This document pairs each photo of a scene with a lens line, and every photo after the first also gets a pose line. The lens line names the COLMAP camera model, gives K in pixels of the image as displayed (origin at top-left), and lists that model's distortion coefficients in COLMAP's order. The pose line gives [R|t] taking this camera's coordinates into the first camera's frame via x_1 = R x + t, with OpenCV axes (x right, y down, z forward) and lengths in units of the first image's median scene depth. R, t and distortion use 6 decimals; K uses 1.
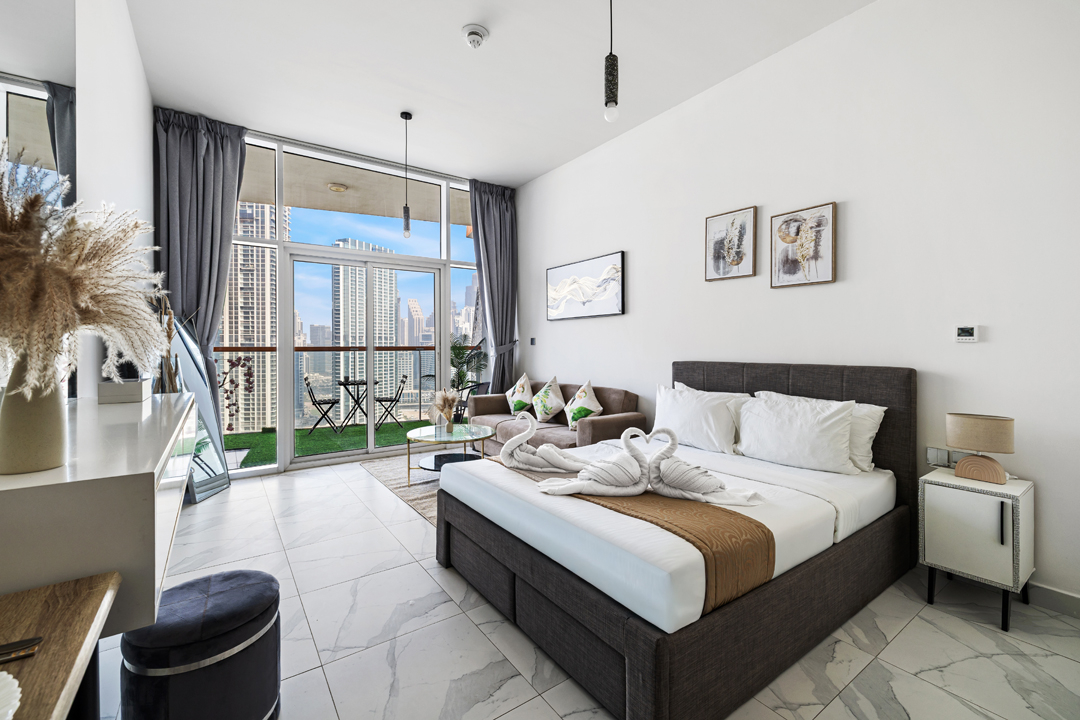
lens RADIAL K [[453.2, 0, 535.3], [0, 453.2, 346.5], [0, 0, 1]] dist [0.000500, 0.000235]
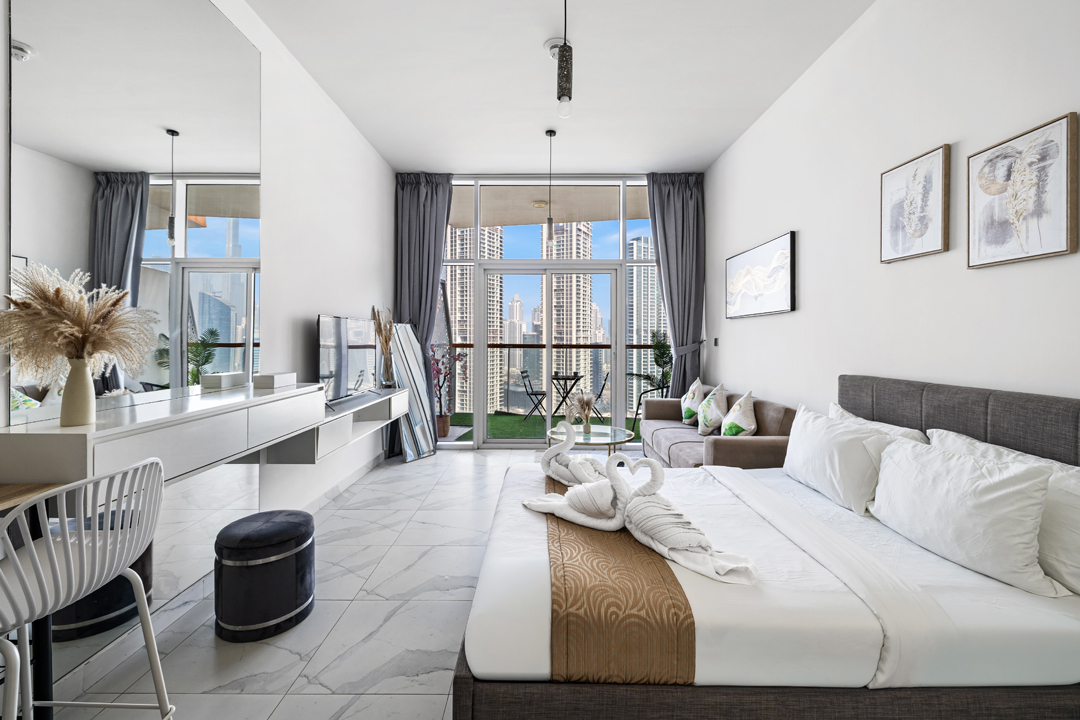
lens RADIAL K [[457.9, 0, 537.7], [0, 457.9, 336.0], [0, 0, 1]] dist [0.000864, 0.000138]
pose [[0.816675, 0.000950, -0.577098, 0.290086], [-0.006029, 0.999958, -0.006886, -0.019138], [0.577067, 0.009103, 0.816646, 0.092167]]
